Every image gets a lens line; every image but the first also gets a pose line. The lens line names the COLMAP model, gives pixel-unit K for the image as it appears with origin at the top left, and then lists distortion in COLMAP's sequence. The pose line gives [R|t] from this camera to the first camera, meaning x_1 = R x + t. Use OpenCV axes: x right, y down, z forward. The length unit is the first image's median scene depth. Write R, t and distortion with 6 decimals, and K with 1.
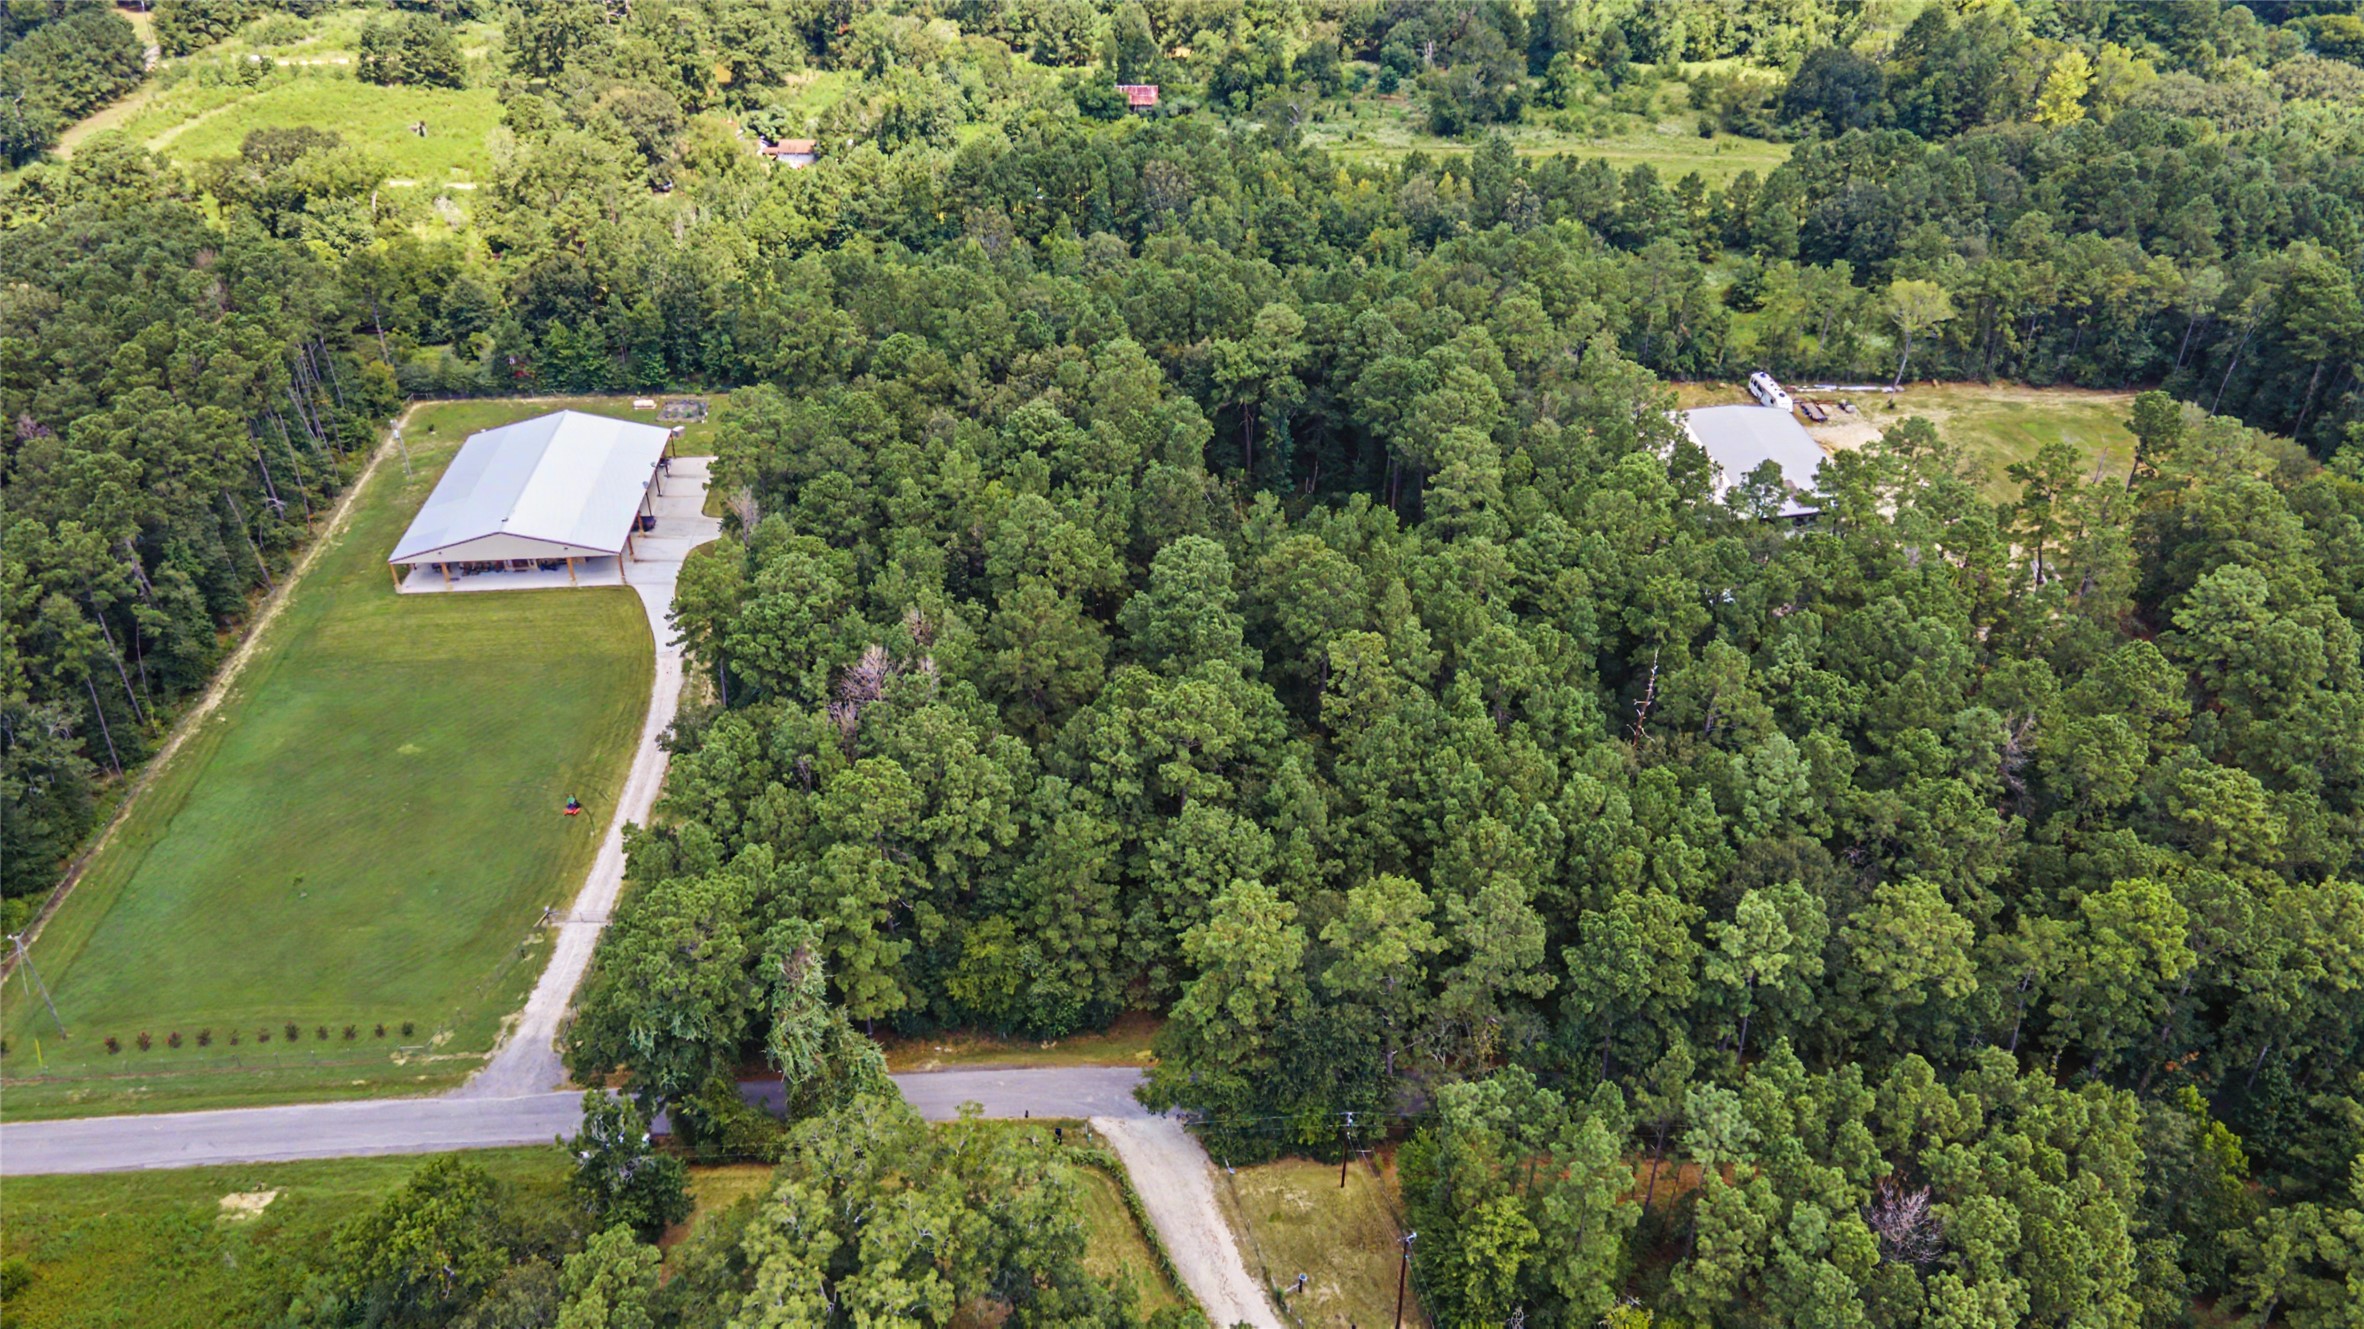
lens RADIAL K [[1708.7, 0, 1182.0], [0, 1708.7, 664.5], [0, 0, 1]] dist [0.025719, 0.046934]
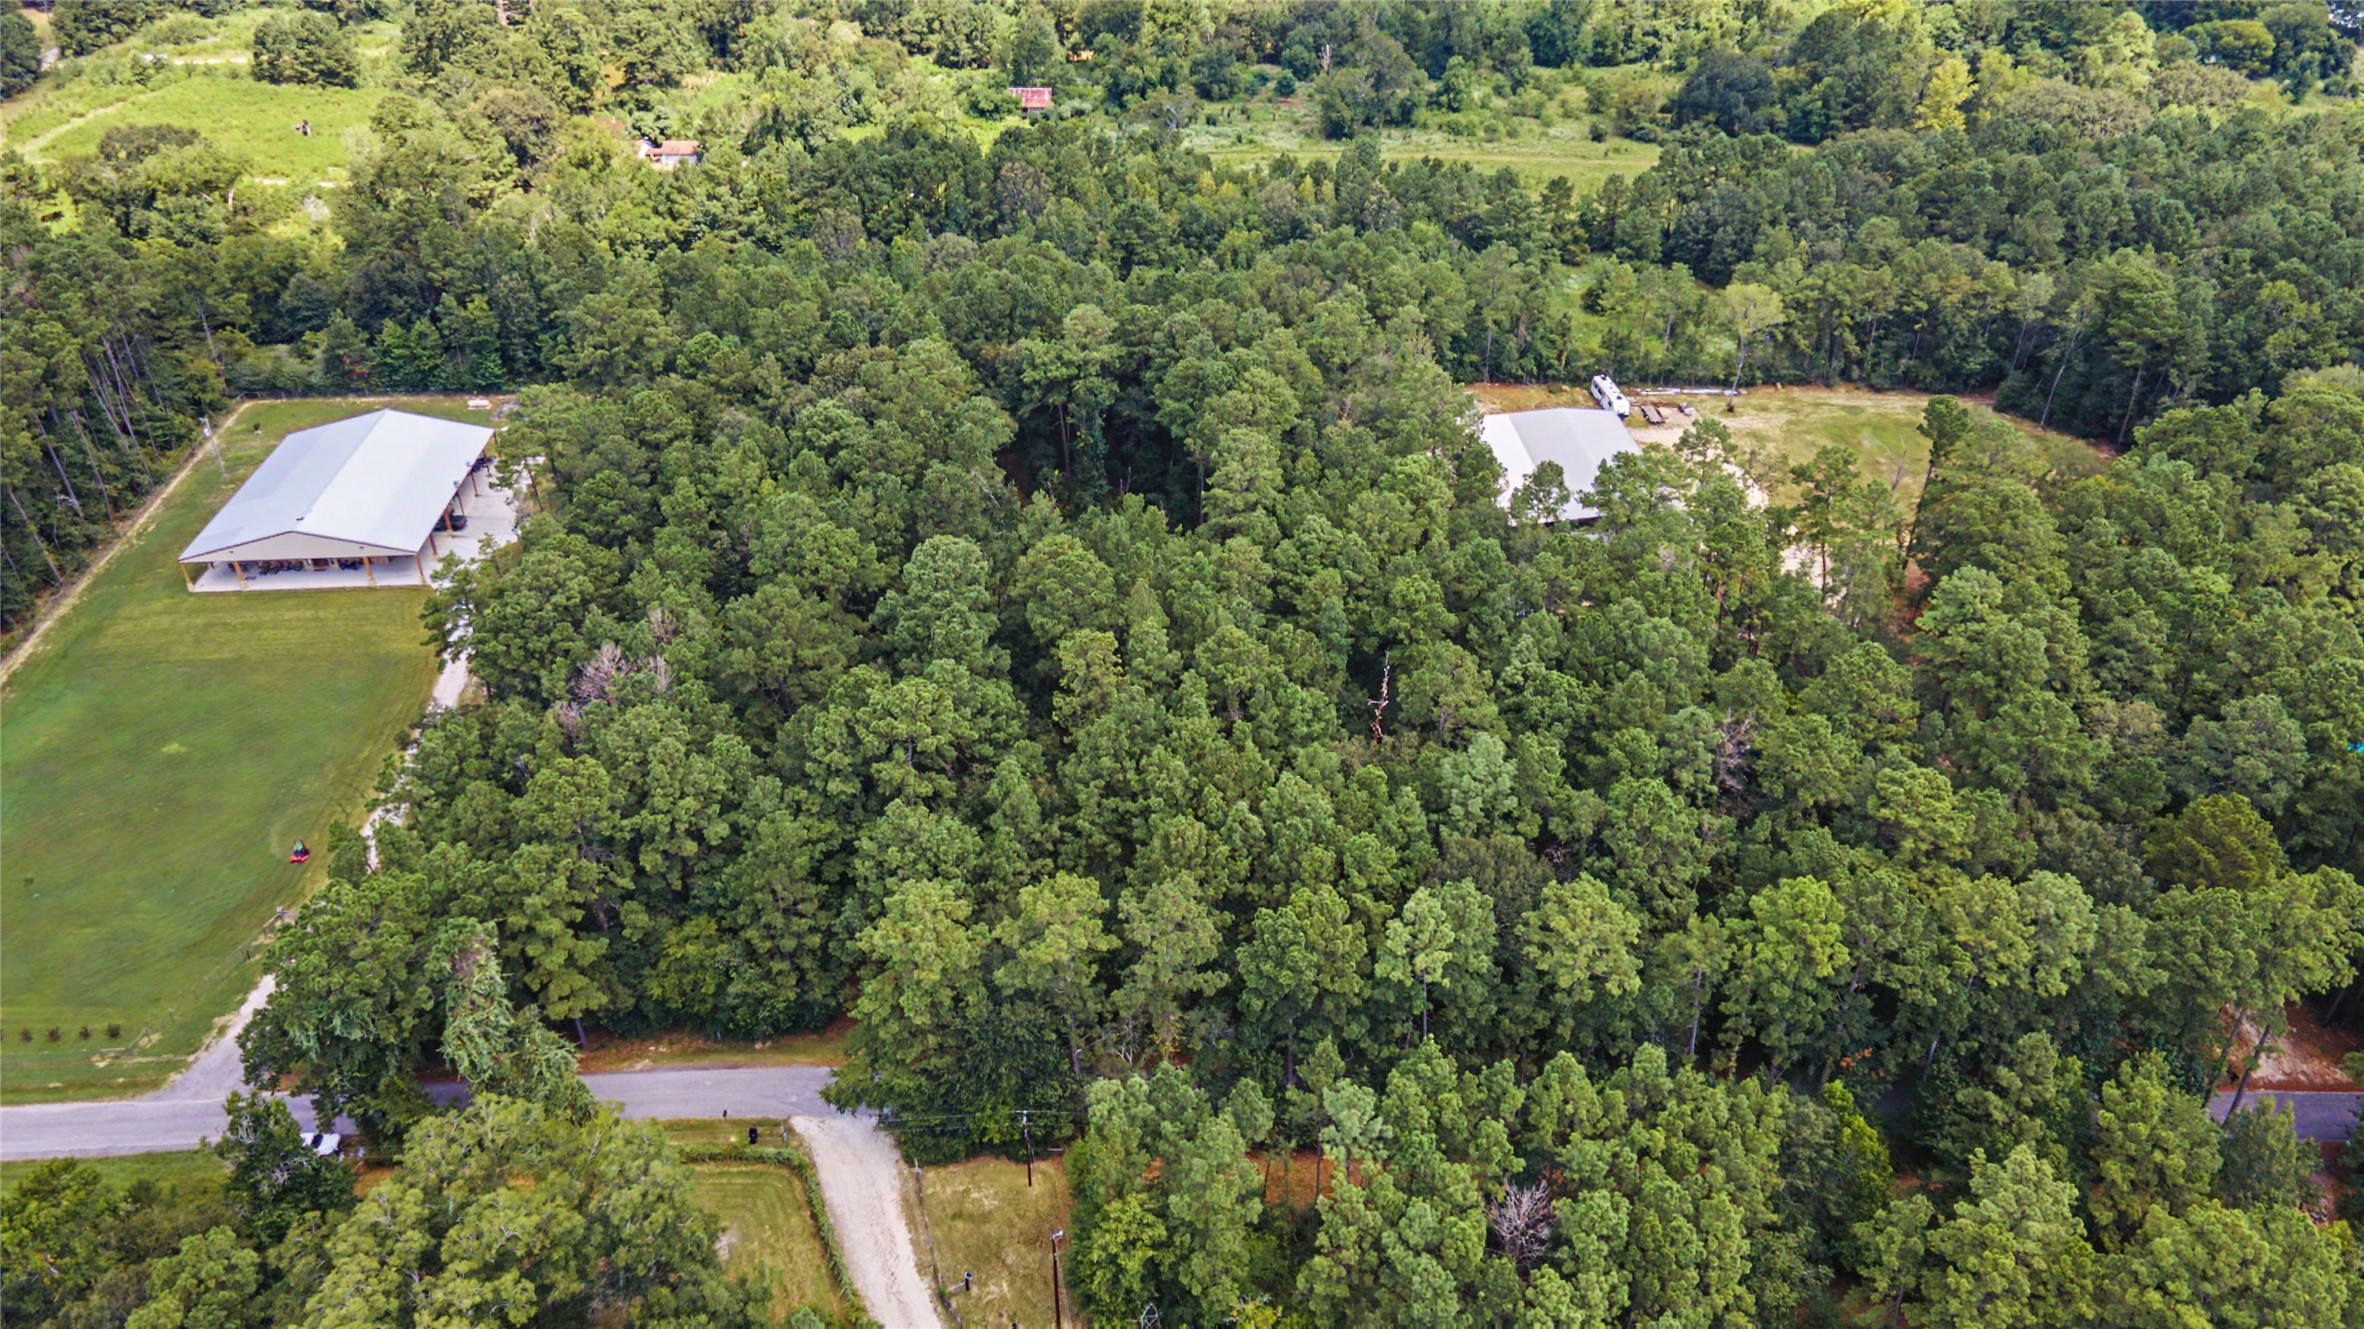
lens RADIAL K [[1708.7, 0, 1182.0], [0, 1708.7, 664.5], [0, 0, 1]] dist [0.025719, 0.046934]
pose [[0.999998, 0.001476, 0.001426, 0.114636], [-0.001473, 0.999996, -0.002214, 0.001760], [-0.001429, 0.002212, 0.999997, -0.000503]]
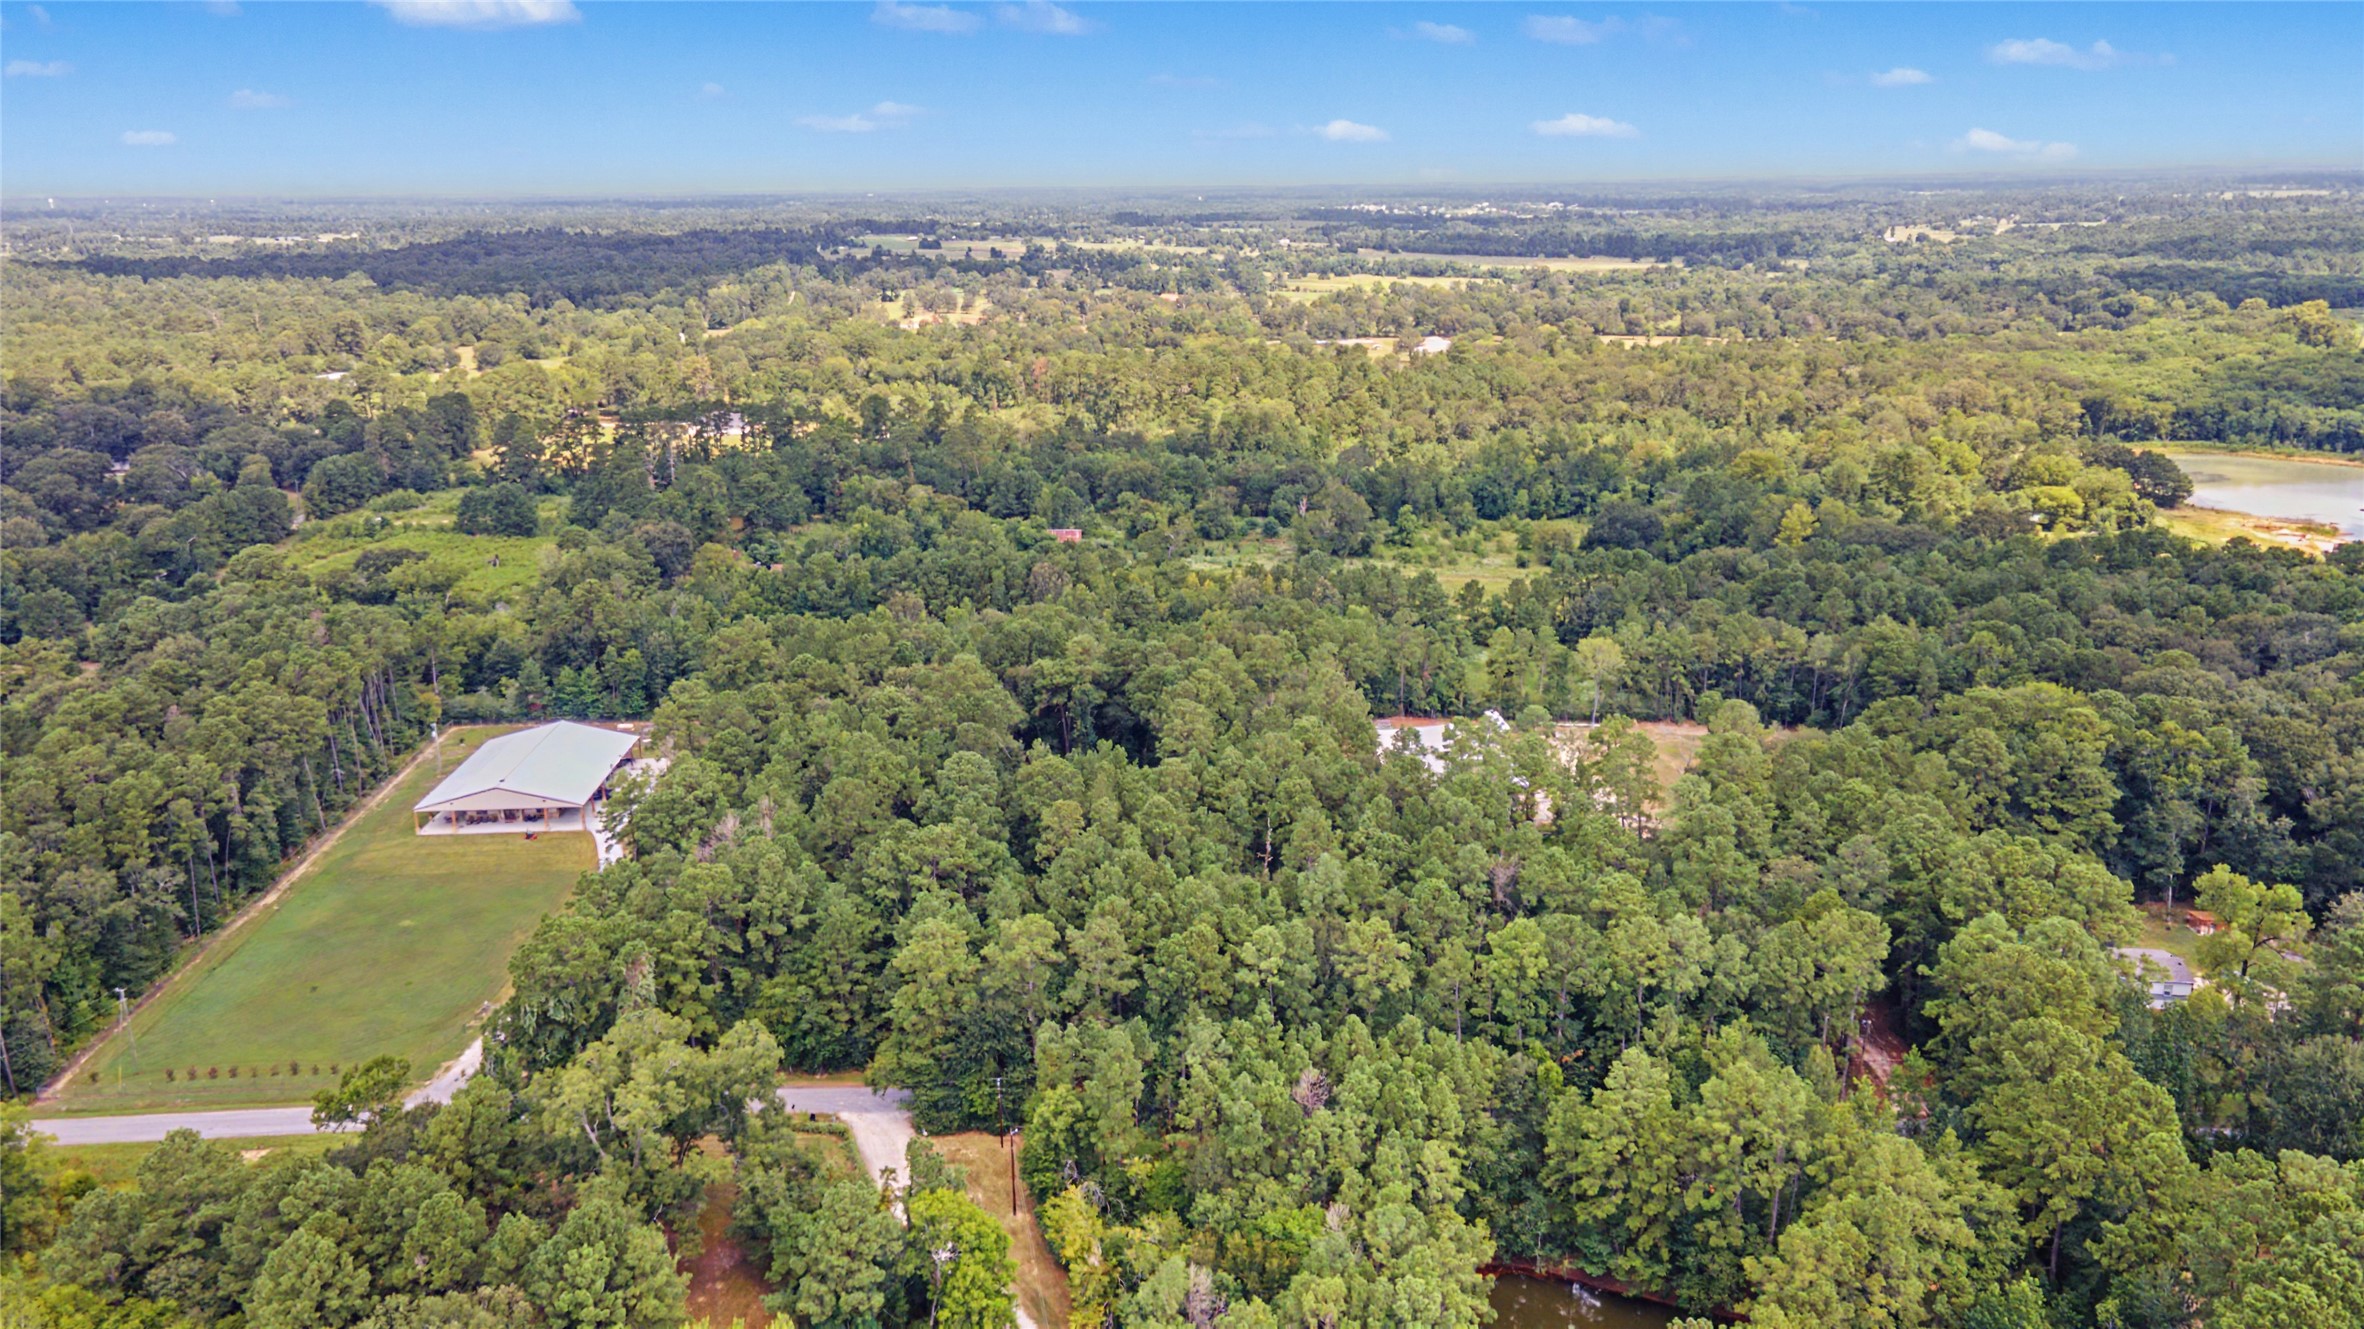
lens RADIAL K [[1708.7, 0, 1182.0], [0, 1708.7, 664.5], [0, 0, 1]] dist [0.025719, 0.046934]
pose [[0.999519, 0.000176, -0.031000, 0.183703], [-0.008940, 0.959137, -0.282799, 0.205014], [0.029684, 0.282940, 0.958678, -0.309838]]
